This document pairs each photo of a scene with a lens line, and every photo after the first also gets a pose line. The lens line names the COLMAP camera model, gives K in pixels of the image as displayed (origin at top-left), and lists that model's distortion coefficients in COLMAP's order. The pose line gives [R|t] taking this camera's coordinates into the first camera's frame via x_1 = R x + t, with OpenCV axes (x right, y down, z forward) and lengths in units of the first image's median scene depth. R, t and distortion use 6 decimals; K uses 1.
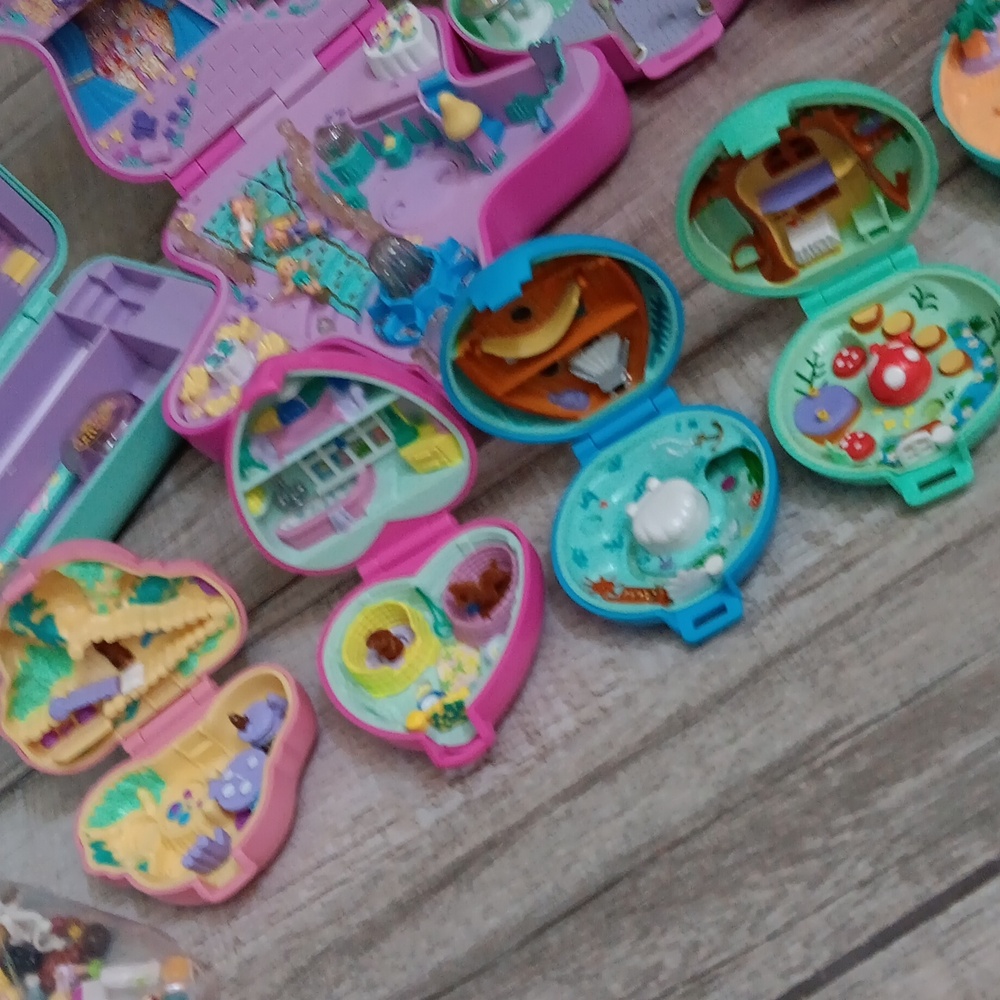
lens RADIAL K [[1714.5, 0, 500.0], [0, 1714.5, 500.0], [0, 0, 1]] dist [0.144451, -0.077974]
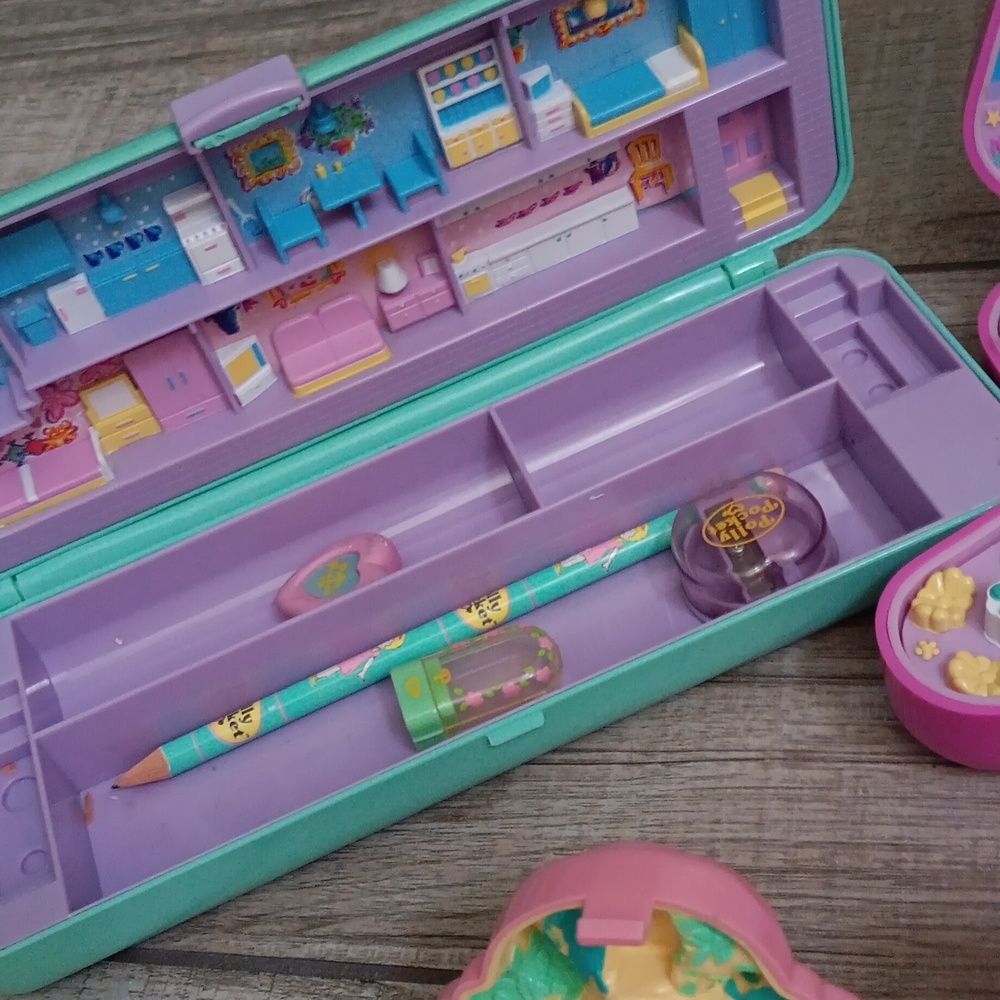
lens RADIAL K [[1703.8, 0, 500.0], [0, 1703.8, 500.0], [0, 0, 1]] dist [0.181833, -0.613414]
pose [[0.826471, 0.560448, -0.053323, -0.276080], [-0.543240, 0.818770, 0.185758, -0.115765], [0.147767, -0.124557, 0.981148, 0.356943]]
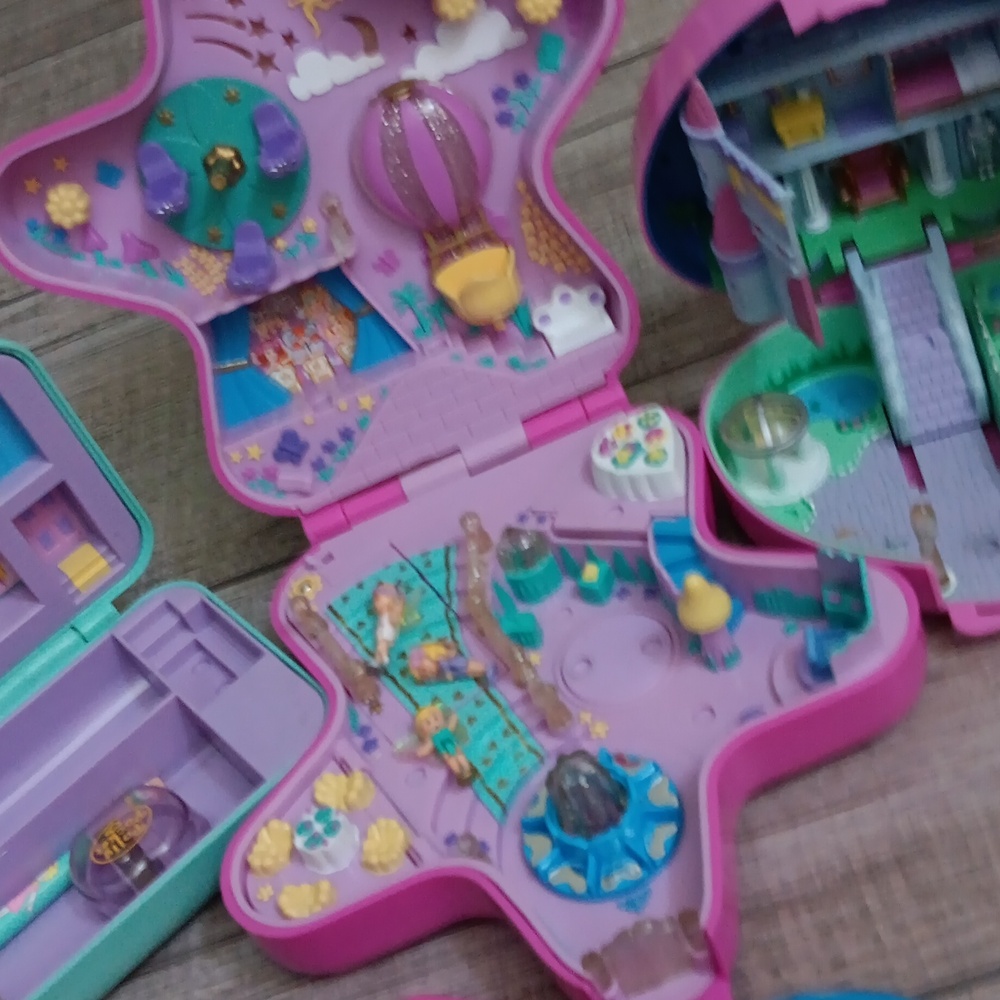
lens RADIAL K [[1703.8, 0, 500.0], [0, 1703.8, 500.0], [0, 0, 1]] dist [0.181833, -0.613414]
pose [[0.960338, 0.276551, 0.035655, -0.140468], [-0.275630, 0.960836, -0.028672, -0.205261], [-0.042188, 0.017707, 0.998953, 0.226452]]
